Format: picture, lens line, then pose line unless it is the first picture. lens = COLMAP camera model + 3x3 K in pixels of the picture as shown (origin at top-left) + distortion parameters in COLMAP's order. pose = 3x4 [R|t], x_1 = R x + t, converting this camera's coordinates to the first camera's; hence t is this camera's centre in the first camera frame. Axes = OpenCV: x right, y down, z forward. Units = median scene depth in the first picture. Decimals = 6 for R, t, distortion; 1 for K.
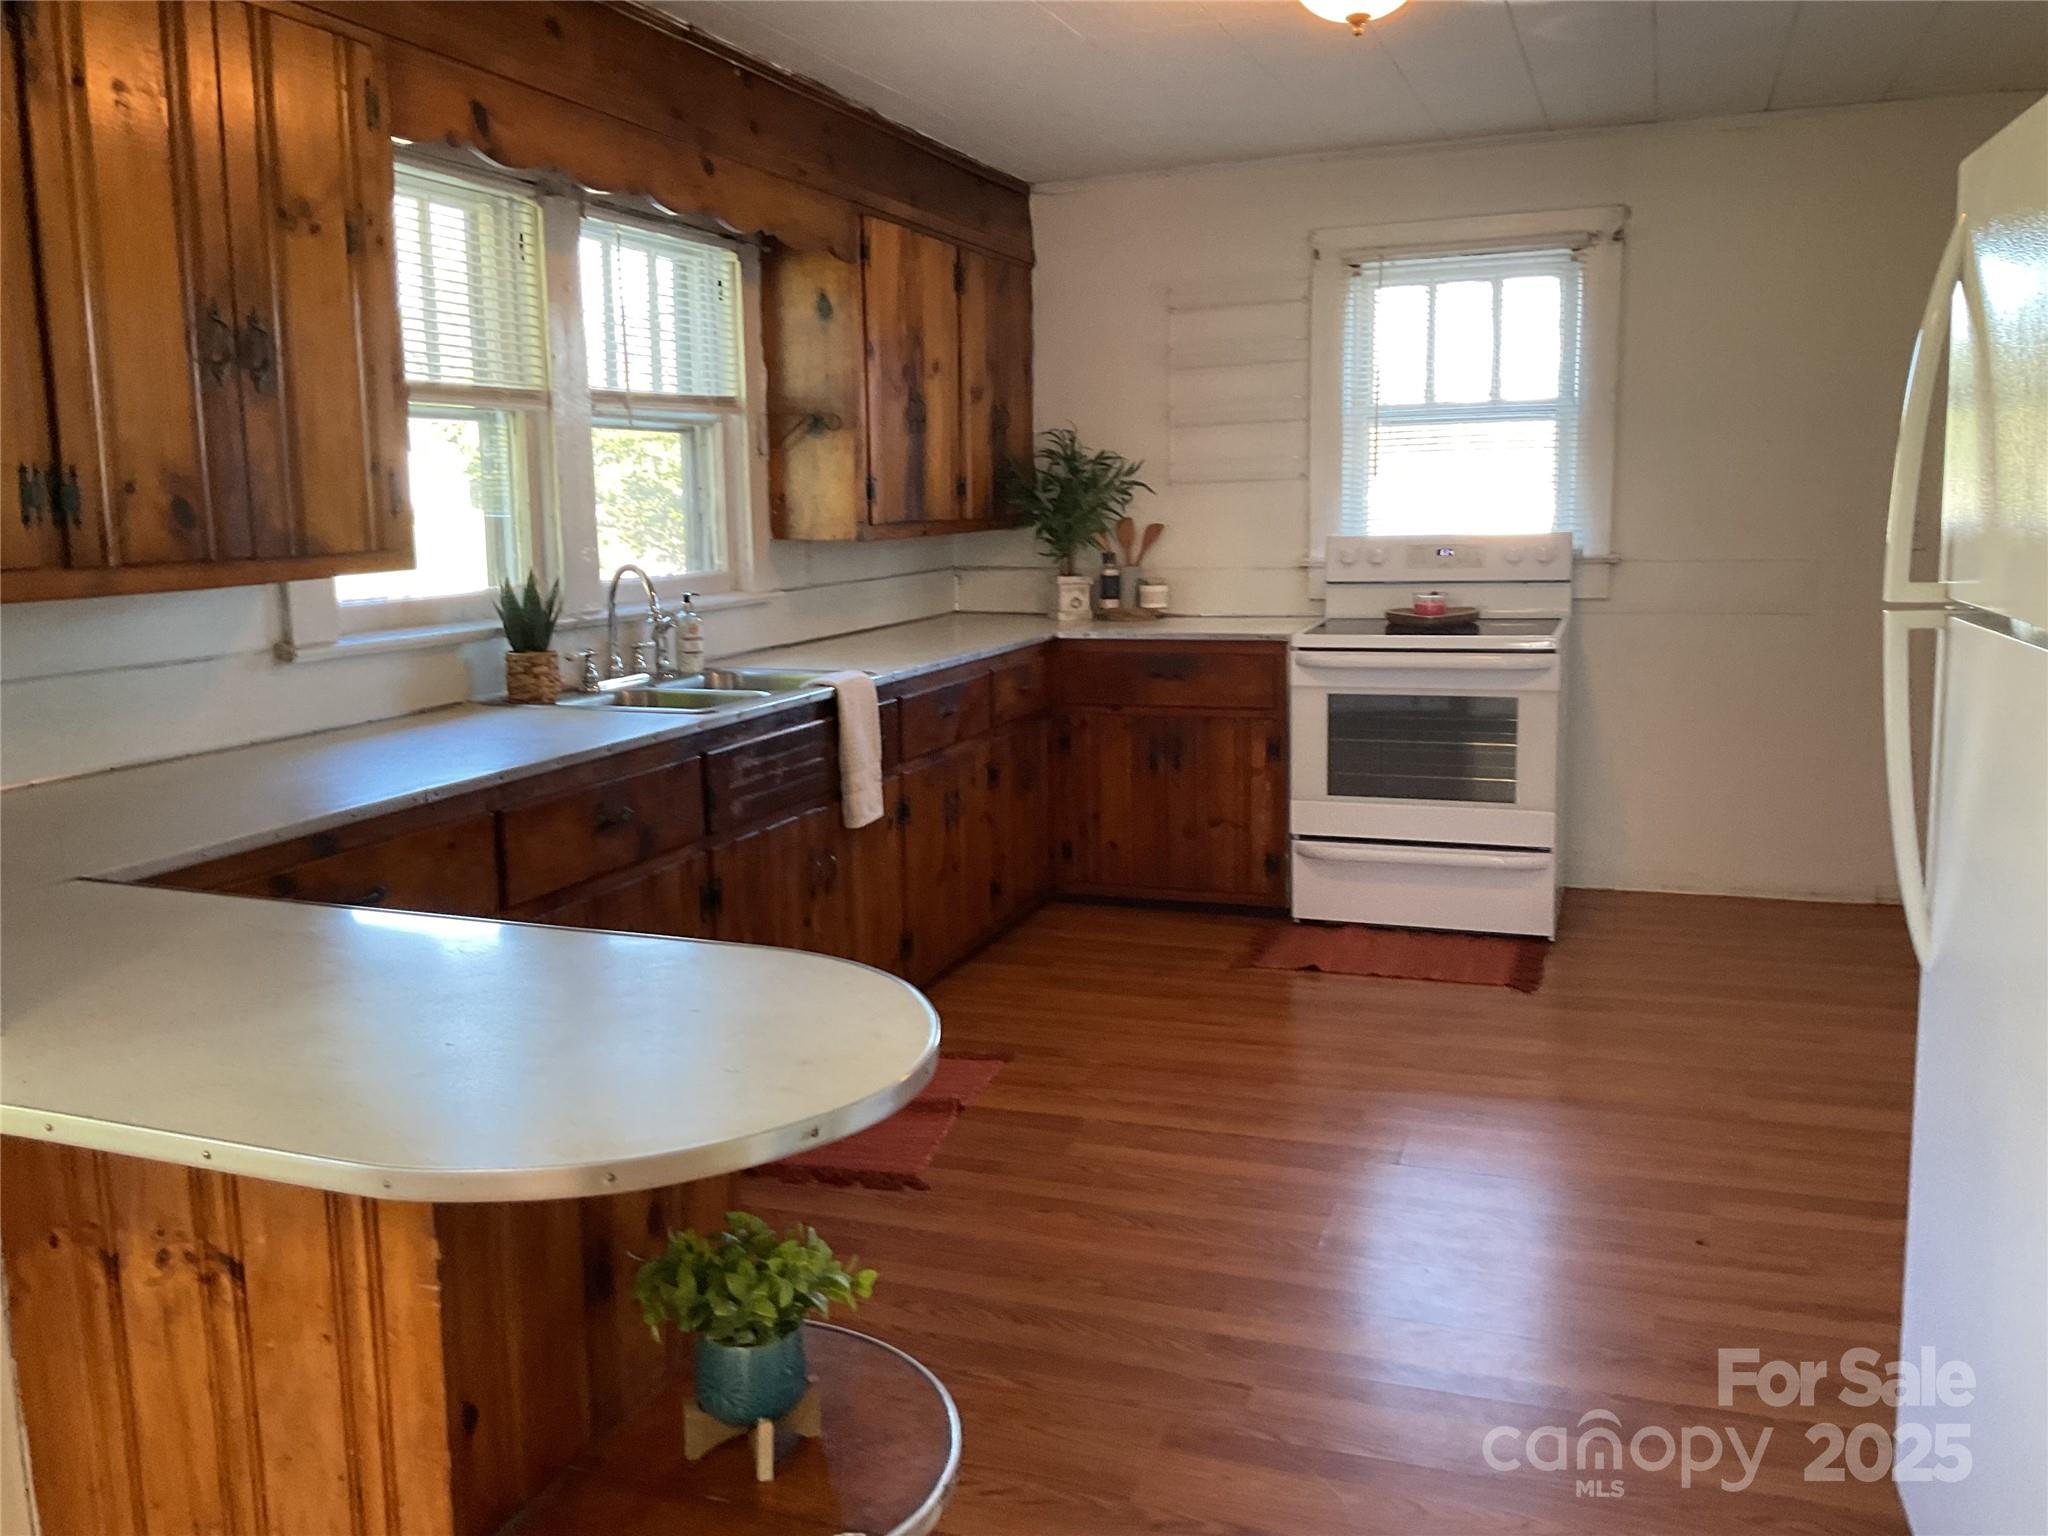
lens RADIAL K [[1687.5, 0, 1038.0], [0, 1687.5, 777.6], [0, 0, 1]] dist [0.068215, -0.133812]
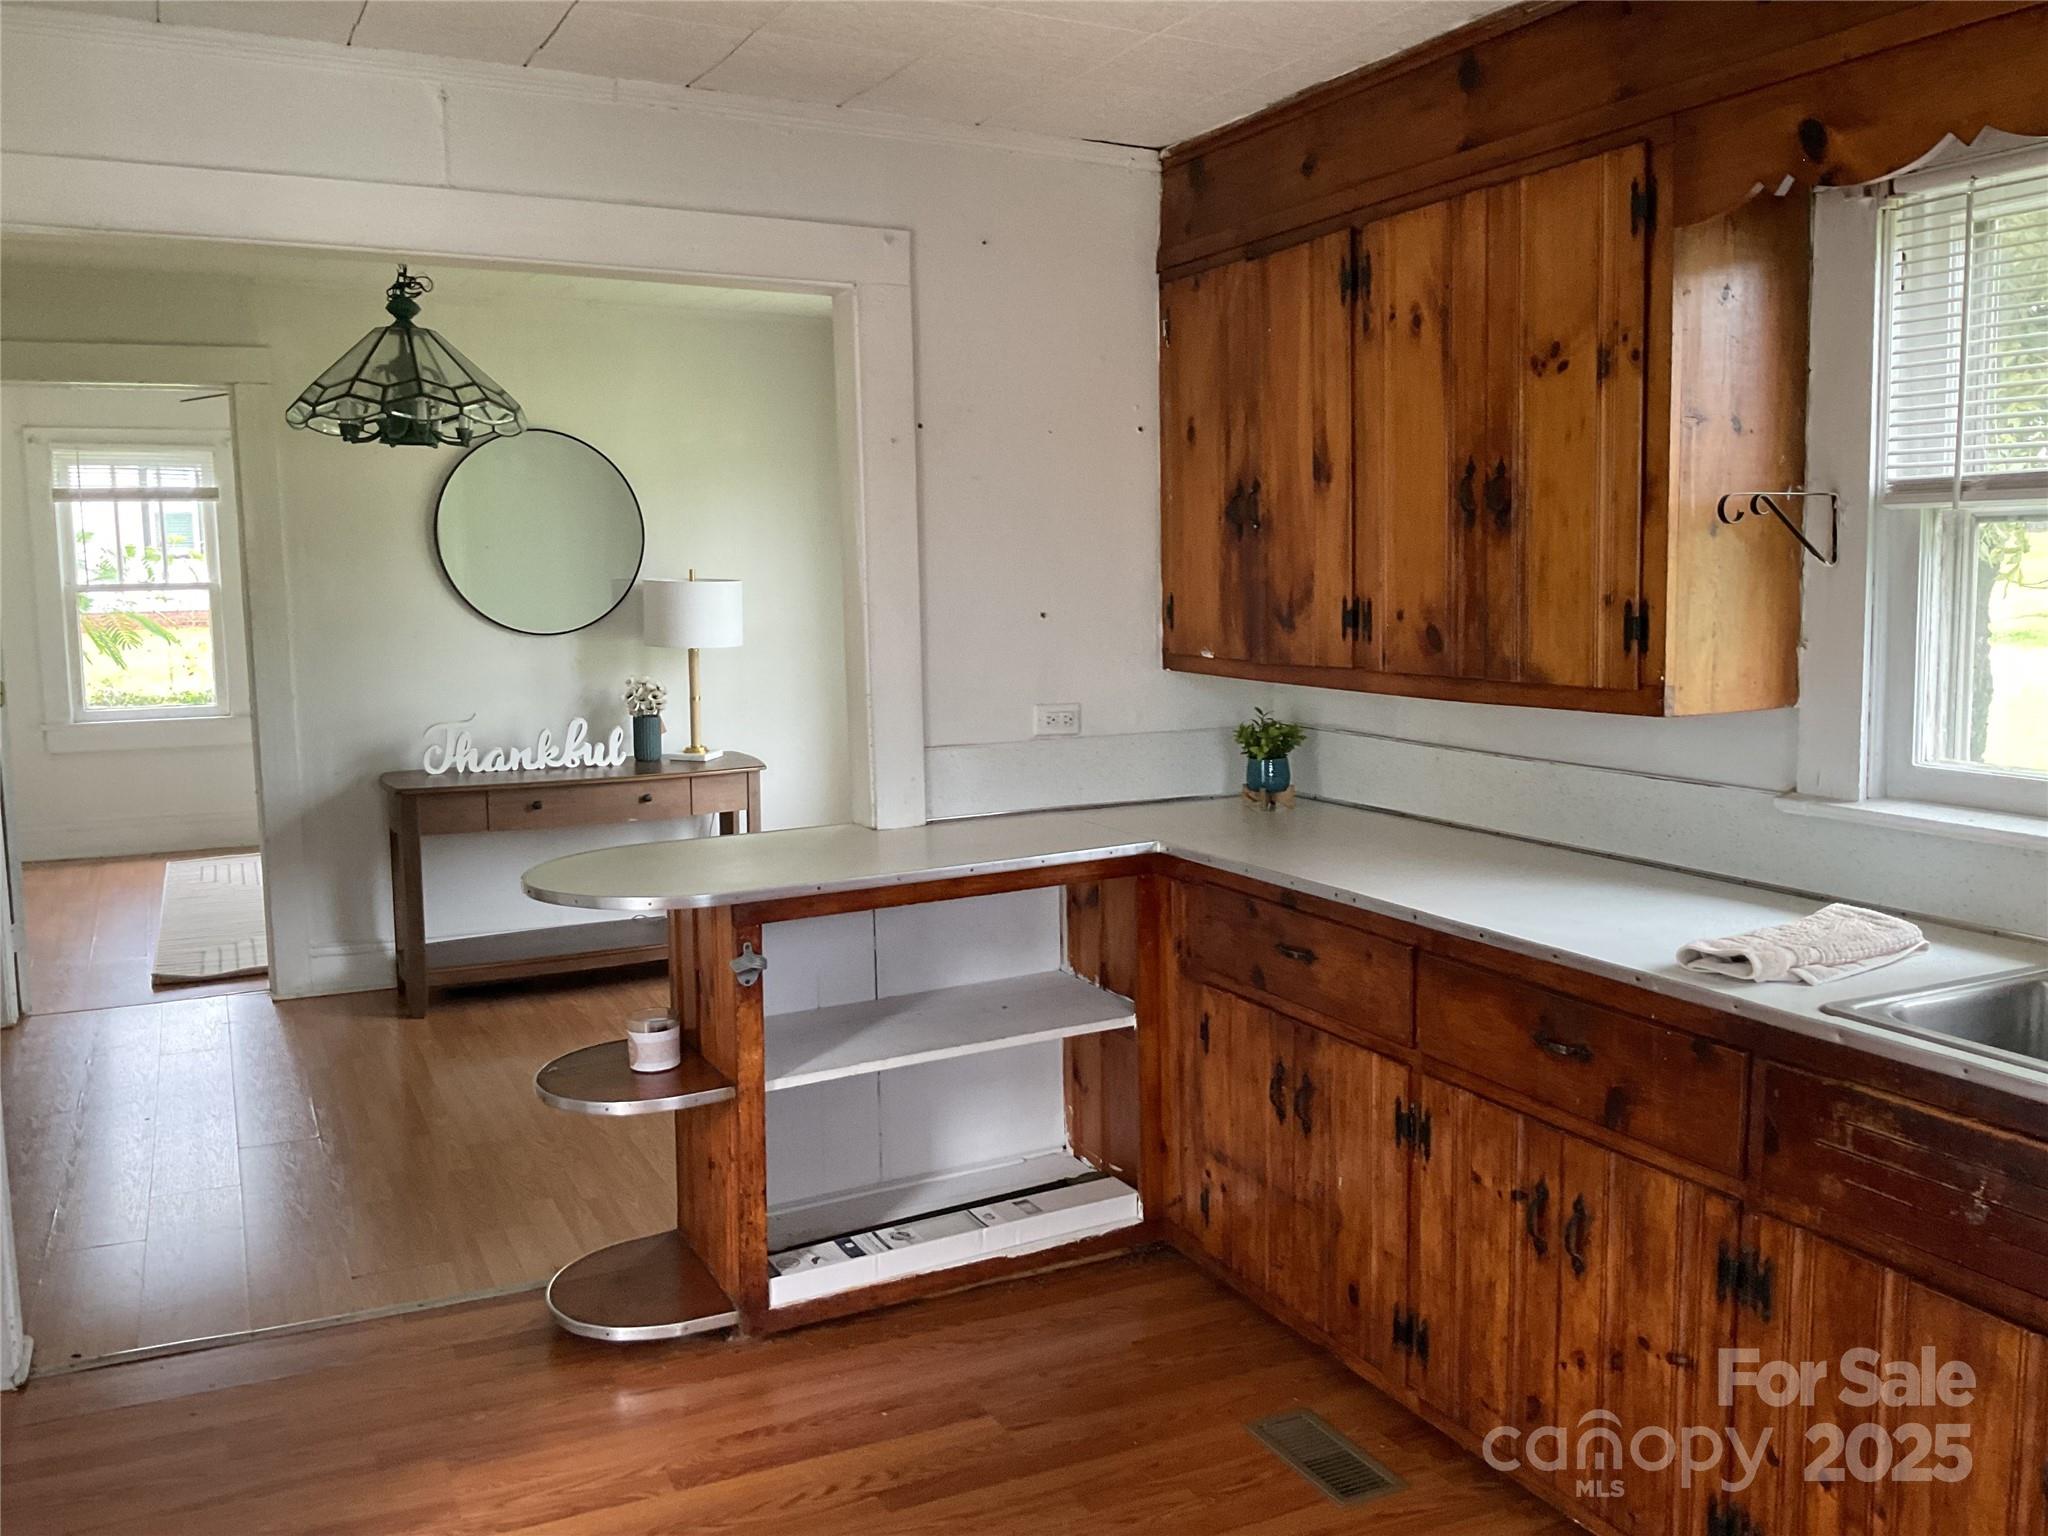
lens RADIAL K [[1687.5, 0, 1016.7], [0, 1687.5, 763.7], [0, 0, 1]] dist [0.068215, -0.133812]
pose [[-0.701541, 0.108533, -0.704316, 0.300181], [-0.094342, 0.965491, 0.242749, -0.172141], [0.706357, 0.236745, -0.667092, 0.833419]]
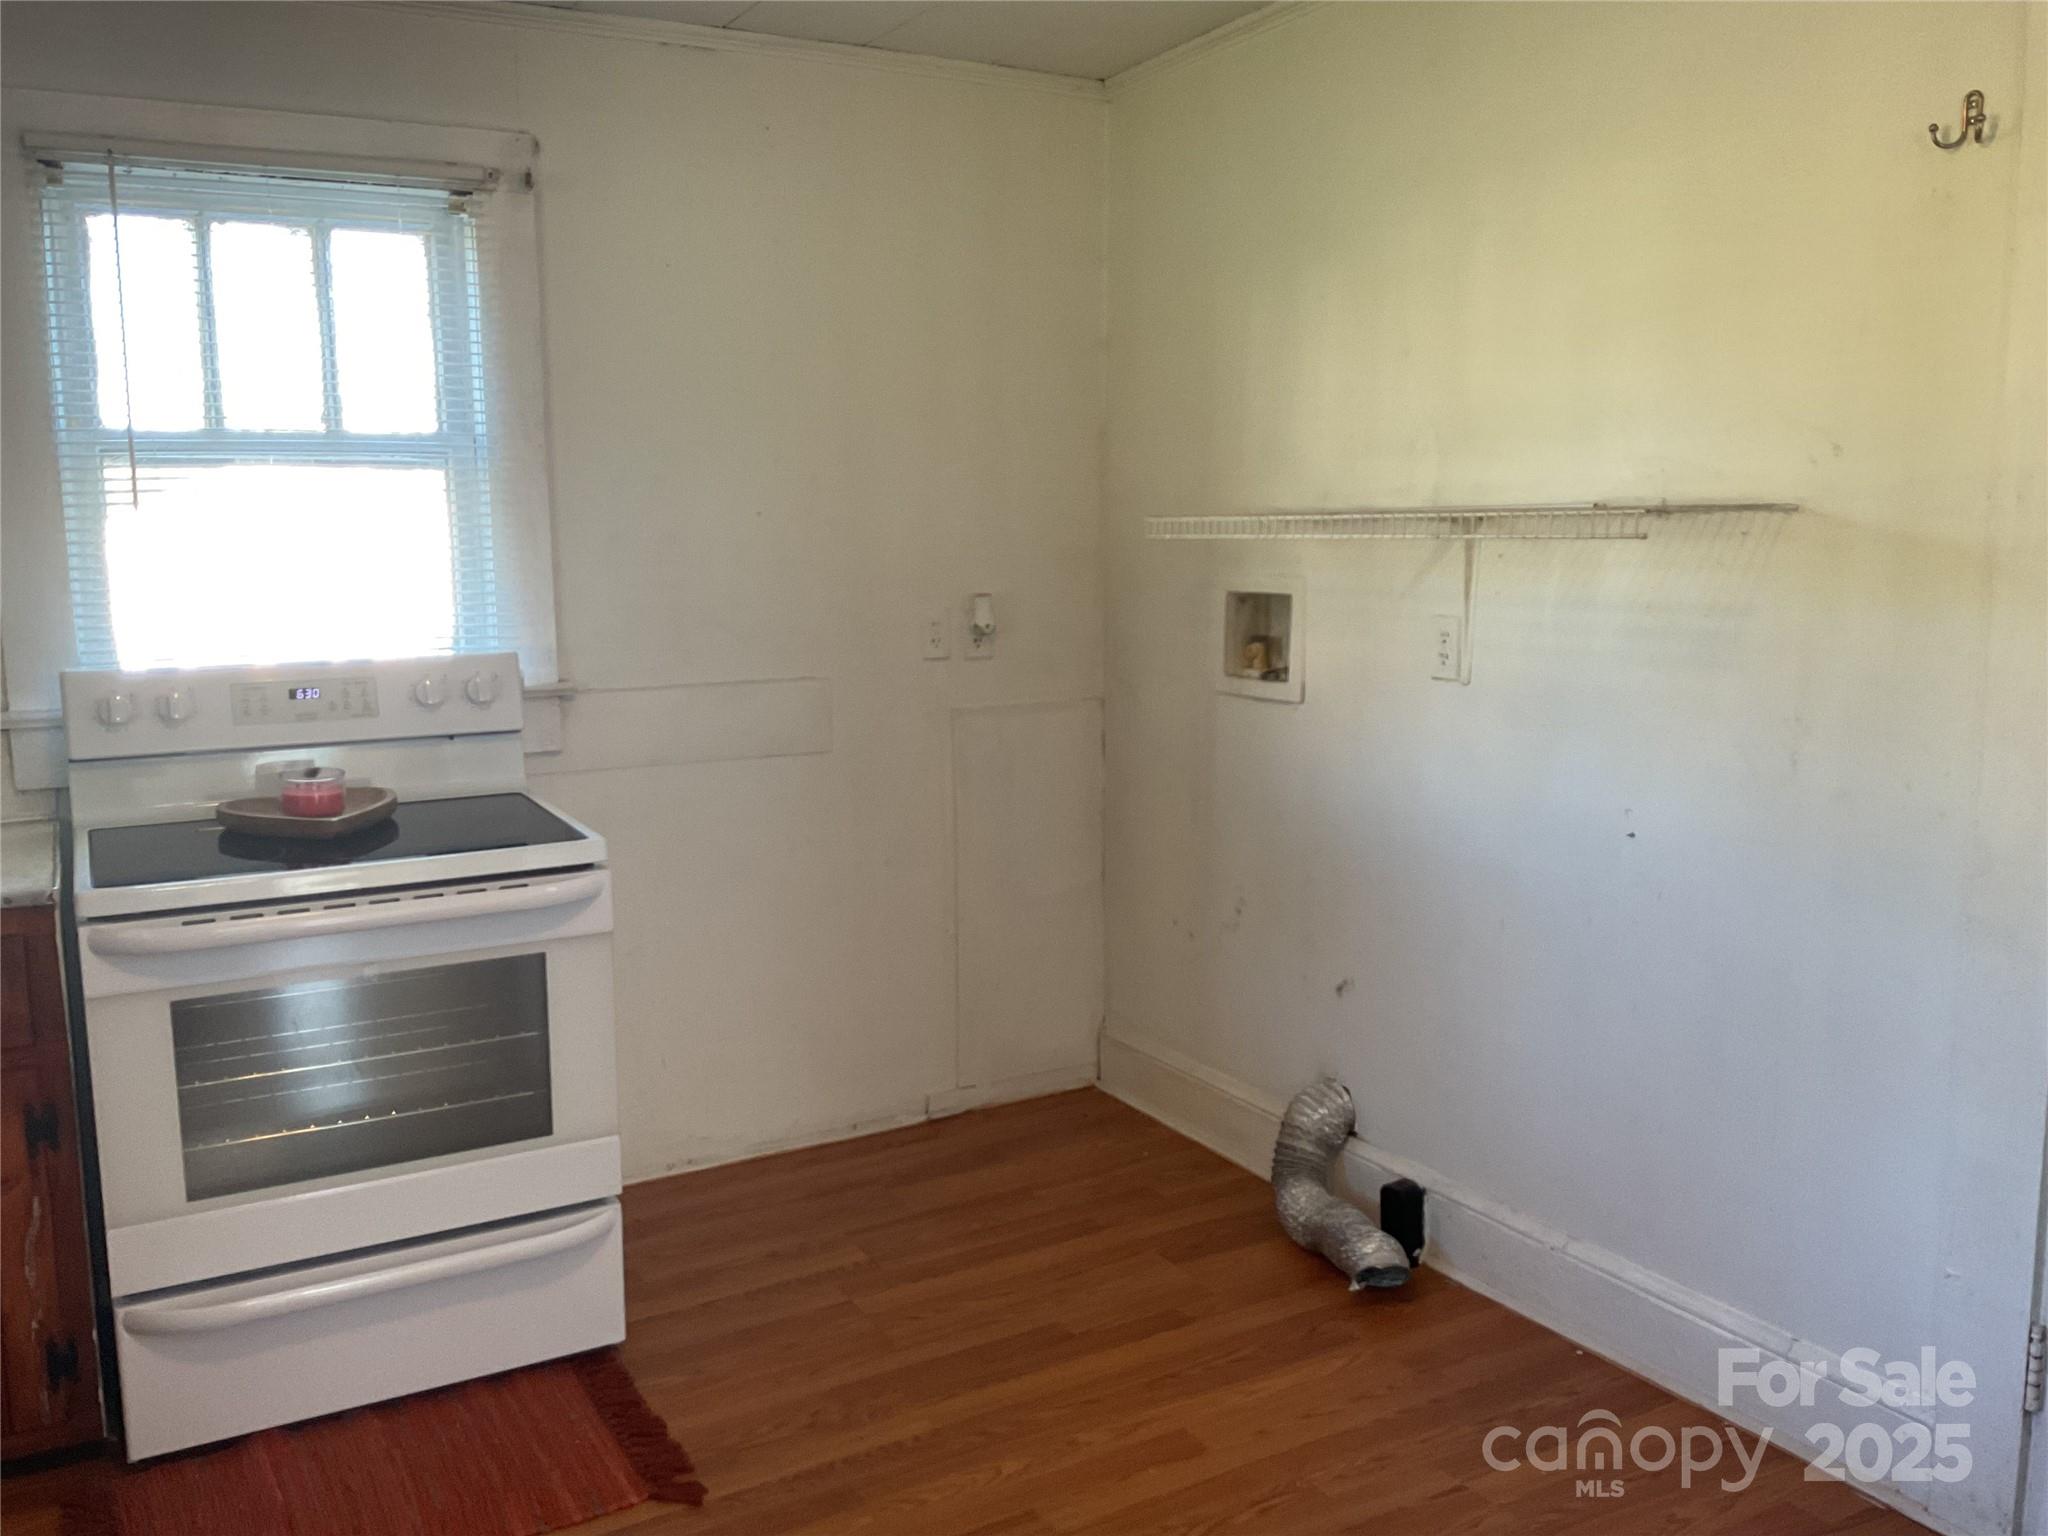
lens RADIAL K [[1687.5, 0, 1024.9], [0, 1687.5, 761.4], [0, 0, 1]] dist [0.068215, -0.133812]
pose [[0.651158, -0.090116, 0.753573, -0.034032], [0.124304, 0.992180, 0.011240, -0.097969], [-0.748693, 0.086354, 0.657268, 0.507866]]
